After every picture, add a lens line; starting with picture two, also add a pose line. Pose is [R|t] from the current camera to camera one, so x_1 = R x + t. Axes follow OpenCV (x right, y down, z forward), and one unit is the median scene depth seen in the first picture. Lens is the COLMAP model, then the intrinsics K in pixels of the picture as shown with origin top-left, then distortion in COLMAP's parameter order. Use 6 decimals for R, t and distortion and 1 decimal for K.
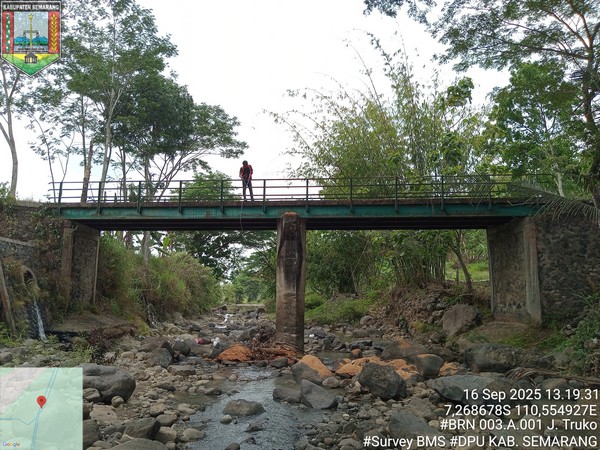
lens RADIAL K [[455.0, 0, 300.0], [0, 455.0, 225.0], [0, 0, 1]] dist [0.070236, -0.122064]
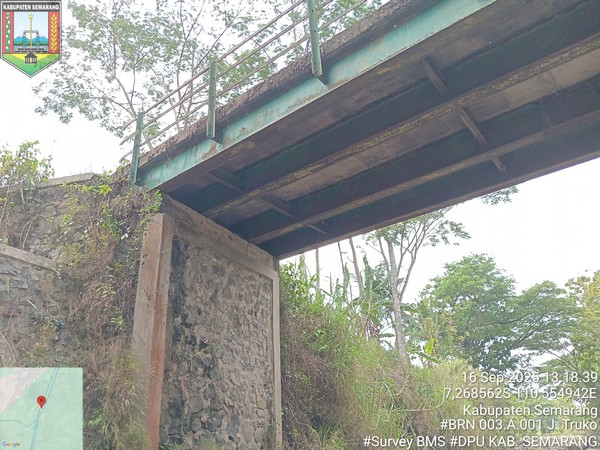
lens RADIAL K [[455.0, 0, 300.0], [0, 455.0, 225.0], [0, 0, 1]] dist [0.070236, -0.122064]
pose [[0.850078, -0.258999, -0.458570, -0.082758], [0.128488, 0.946401, -0.296339, 0.042365], [0.510742, 0.192990, 0.837793, 0.248668]]
